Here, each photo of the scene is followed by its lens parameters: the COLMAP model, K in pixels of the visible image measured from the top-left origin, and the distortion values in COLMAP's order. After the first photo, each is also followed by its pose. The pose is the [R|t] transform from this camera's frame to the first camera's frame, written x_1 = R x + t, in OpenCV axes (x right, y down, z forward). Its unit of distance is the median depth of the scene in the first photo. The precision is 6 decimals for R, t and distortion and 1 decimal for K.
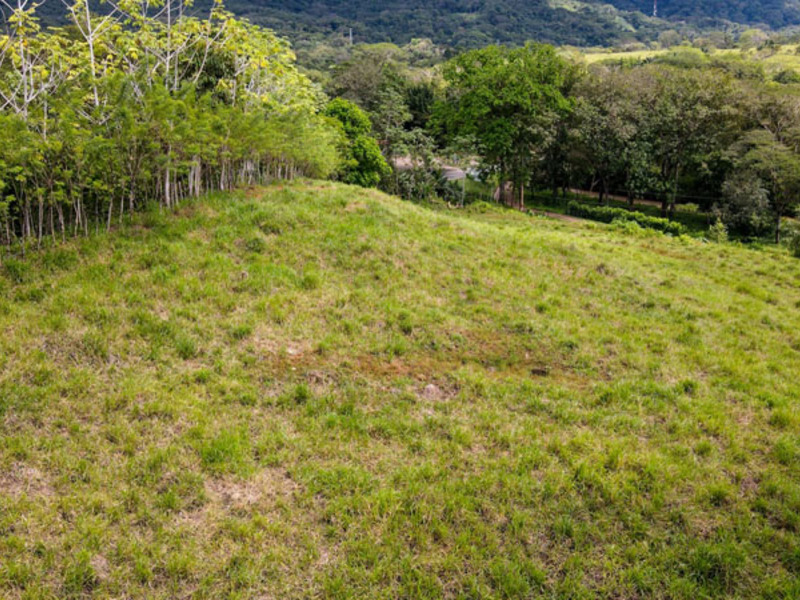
lens RADIAL K [[772.5, 0, 397.3], [0, 772.5, 296.1], [0, 0, 1]] dist [-0.011952, 0.023076]
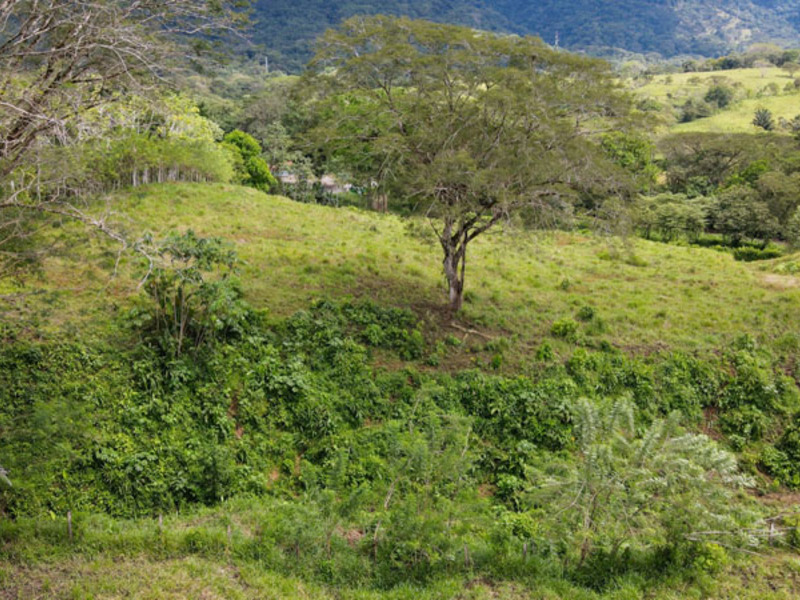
lens RADIAL K [[772.5, 0, 397.3], [0, 772.5, 296.1], [0, 0, 1]] dist [-0.011952, 0.023076]
pose [[0.994986, -0.027322, 0.096212, 0.054458], [0.030215, 0.999130, -0.028744, 0.069561], [-0.095343, 0.031507, 0.994946, -0.307889]]
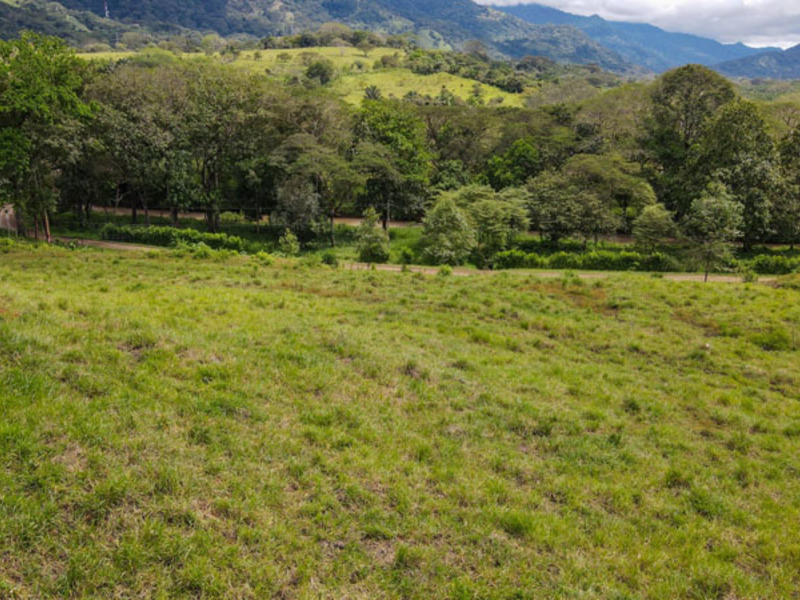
lens RADIAL K [[772.5, 0, 397.3], [0, 772.5, 296.1], [0, 0, 1]] dist [-0.011952, 0.023076]
pose [[0.795105, -0.155002, 0.586329, -0.034240], [0.156932, 0.986444, 0.047964, -0.038928], [-0.585816, 0.053877, 0.808651, 0.146525]]
